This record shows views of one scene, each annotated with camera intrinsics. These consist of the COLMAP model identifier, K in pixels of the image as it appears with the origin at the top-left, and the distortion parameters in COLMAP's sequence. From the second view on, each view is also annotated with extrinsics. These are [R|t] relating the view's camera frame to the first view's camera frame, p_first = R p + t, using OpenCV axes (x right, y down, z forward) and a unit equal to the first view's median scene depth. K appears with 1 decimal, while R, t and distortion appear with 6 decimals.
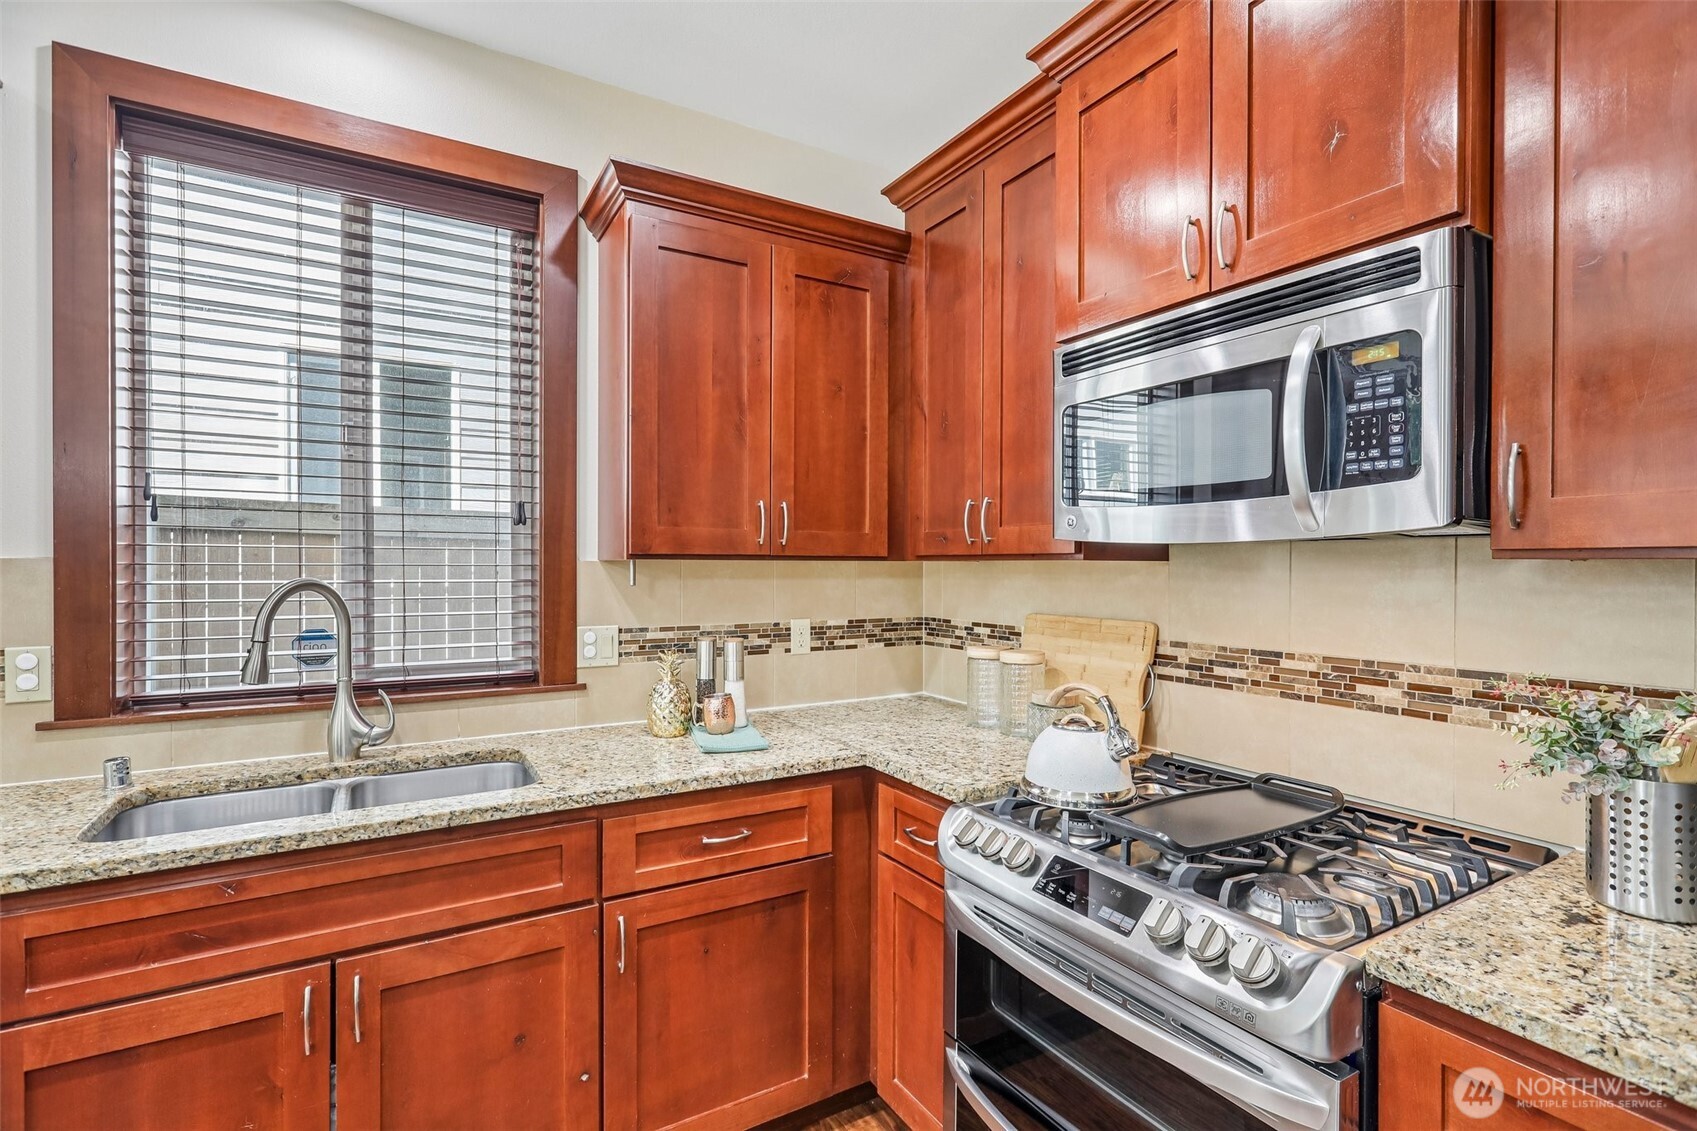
lens RADIAL K [[795.5, 0, 850.5], [0, 795.5, 570.4], [0, 0, 1]] dist [0.000447, 0.000129]
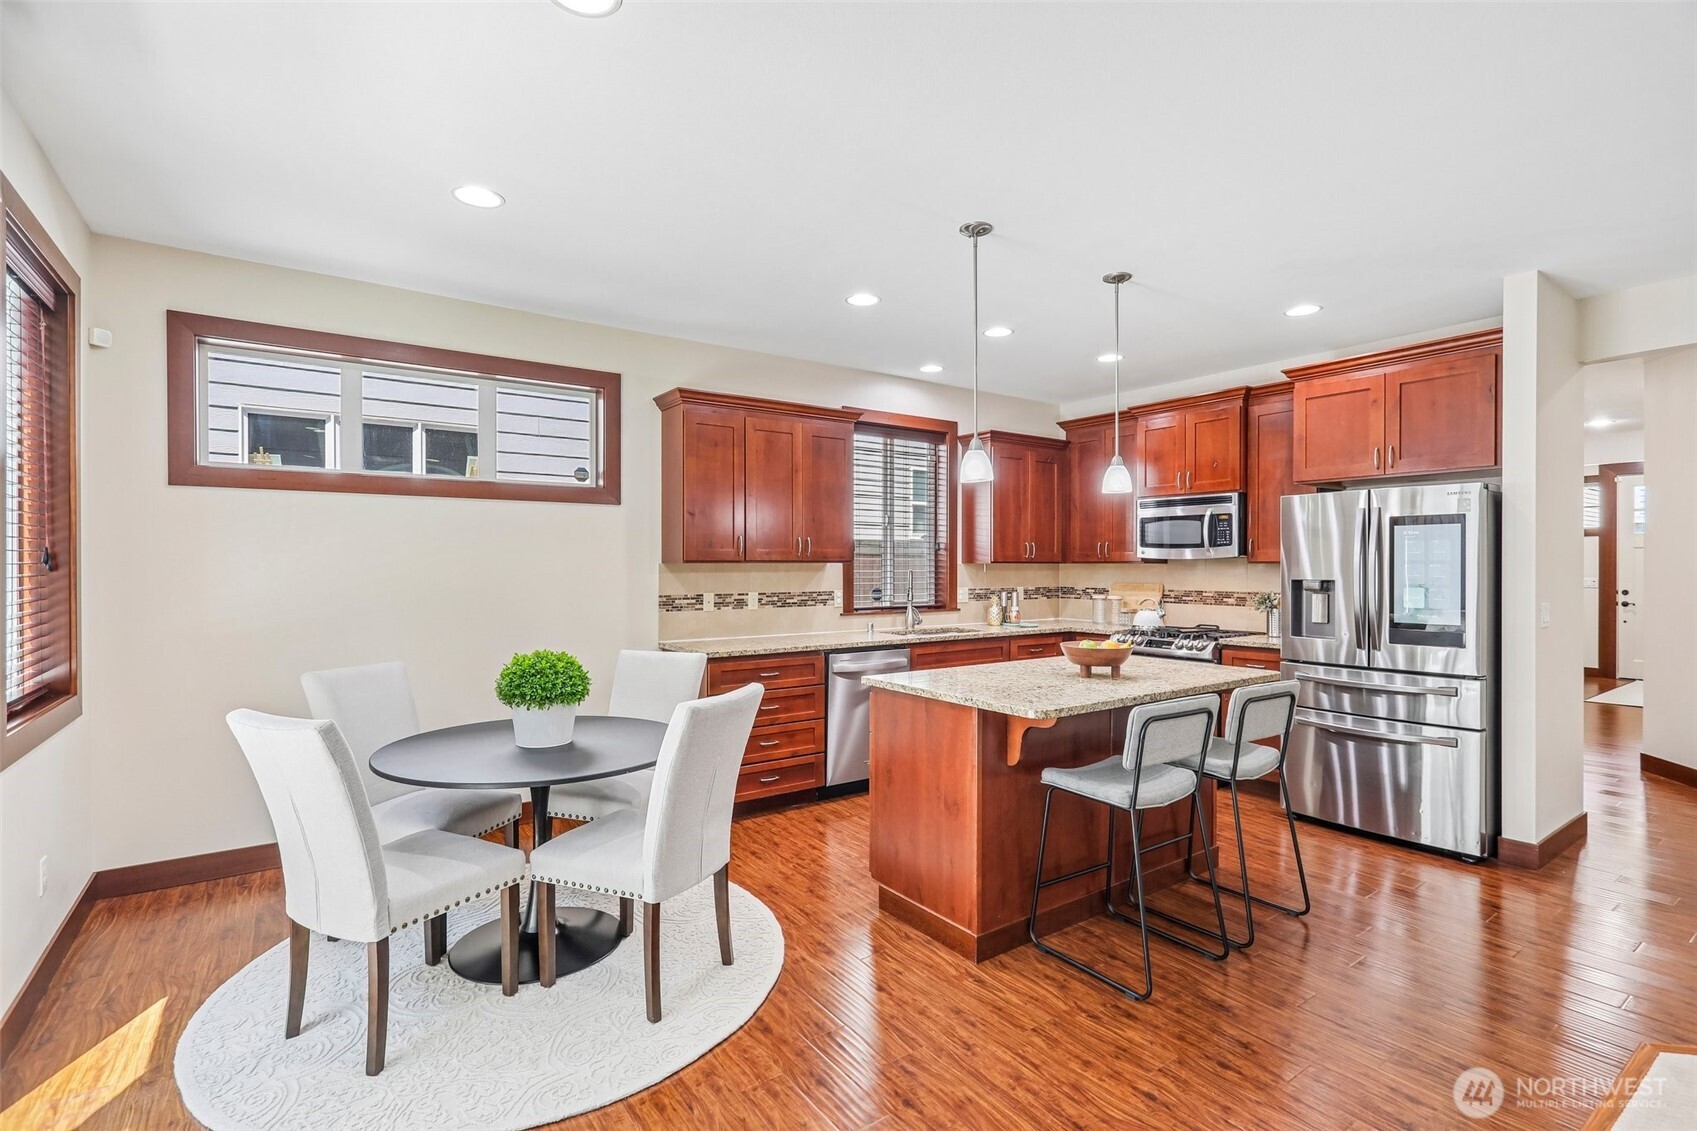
lens RADIAL K [[795.5, 0, 854.3], [0, 795.5, 569.5], [0, 0, 1]] dist [0.000447, 0.000129]
pose [[0.996401, -0.002392, 0.084729, -1.094441], [0.002556, 0.999995, -0.001829, 0.013496], [-0.084725, 0.002039, 0.996402, -2.010446]]
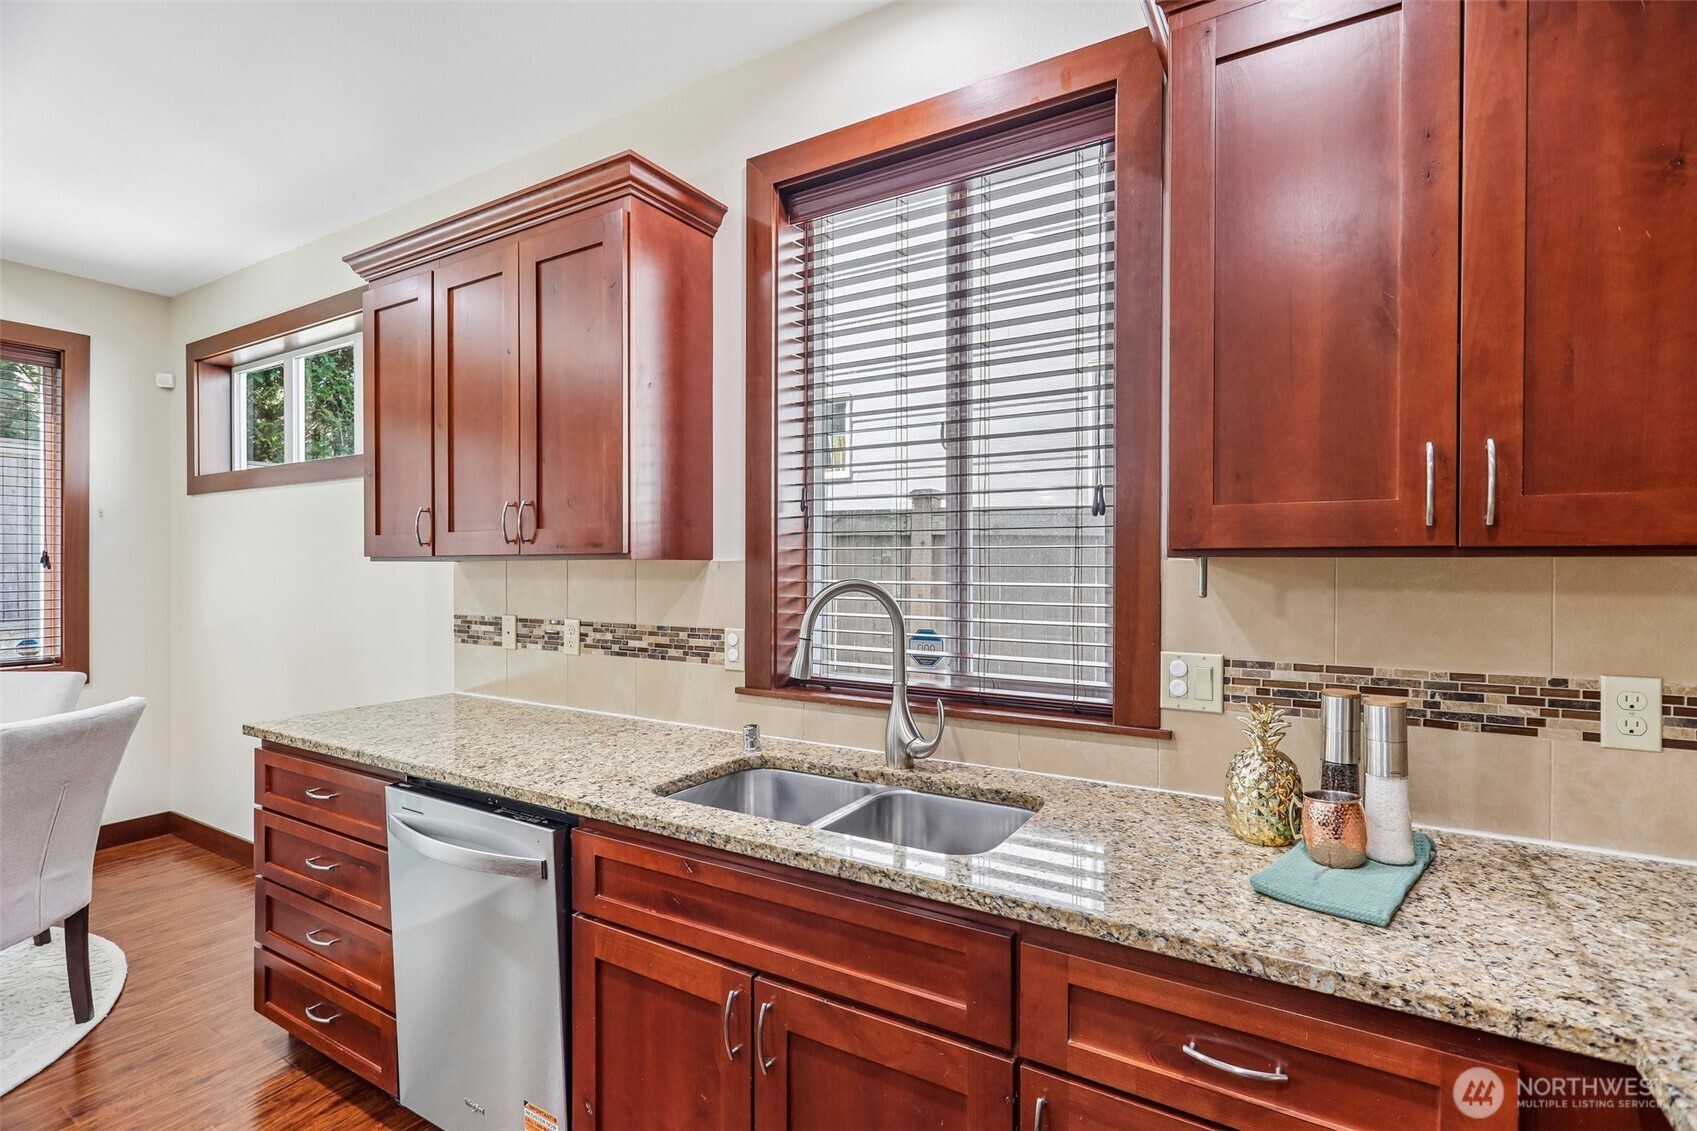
lens RADIAL K [[795.5, 0, 846.9], [0, 795.5, 570.7], [0, 0, 1]] dist [0.000447, 0.000129]
pose [[0.479434, 0.004632, -0.877566, 0.183462], [-0.006817, 0.999976, 0.001554, -0.002218], [0.877551, 0.005237, 0.479454, 0.469087]]
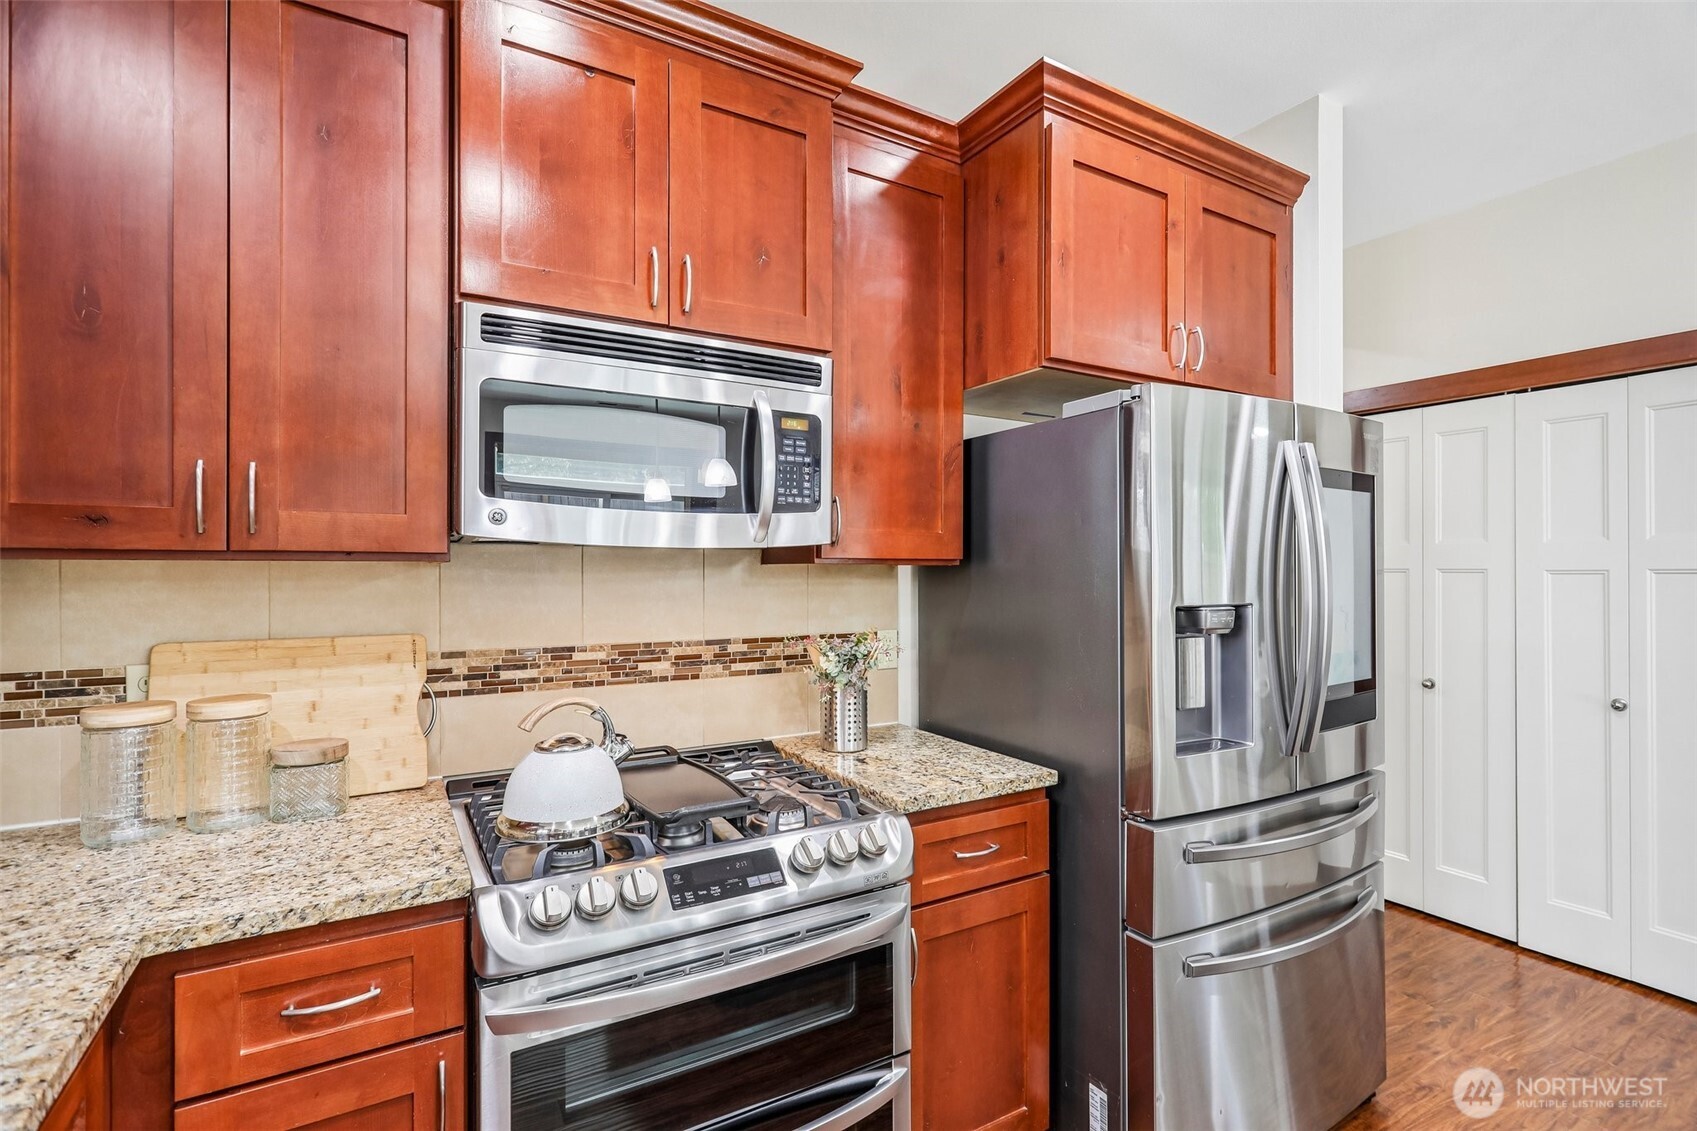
lens RADIAL K [[795.5, 0, 839.0], [0, 795.5, 575.0], [0, 0, 1]] dist [0.000447, 0.000129]
pose [[0.003681, -0.006009, 0.999975, -0.510386], [0.007552, 0.999954, 0.005981, -0.000519], [-0.999965, 0.007529, 0.003726, 0.571542]]
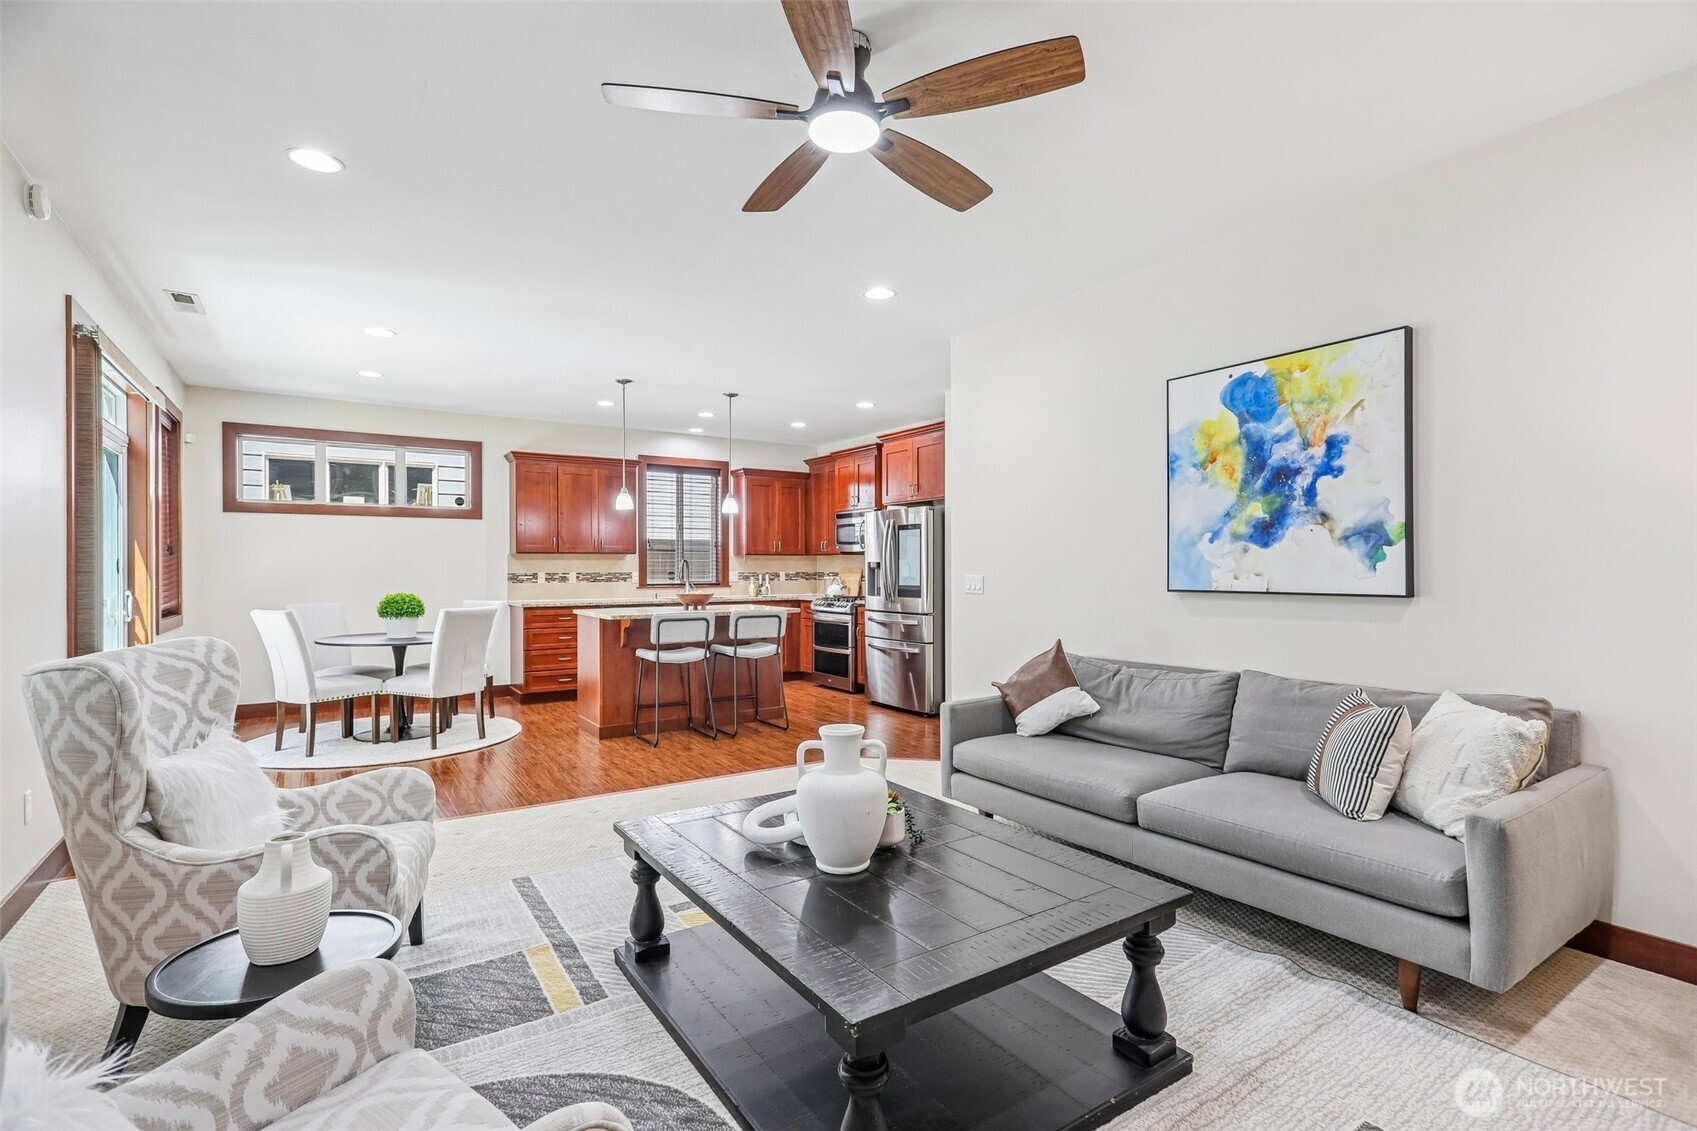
lens RADIAL K [[795.5, 0, 851.8], [0, 795.5, 569.0], [0, 0, 1]] dist [0.000447, 0.000129]
pose [[0.998470, -0.004304, 0.055120, 0.076731], [0.004643, 0.999971, -0.006015, 0.099477], [-0.055092, 0.006262, 0.998462, -3.726780]]
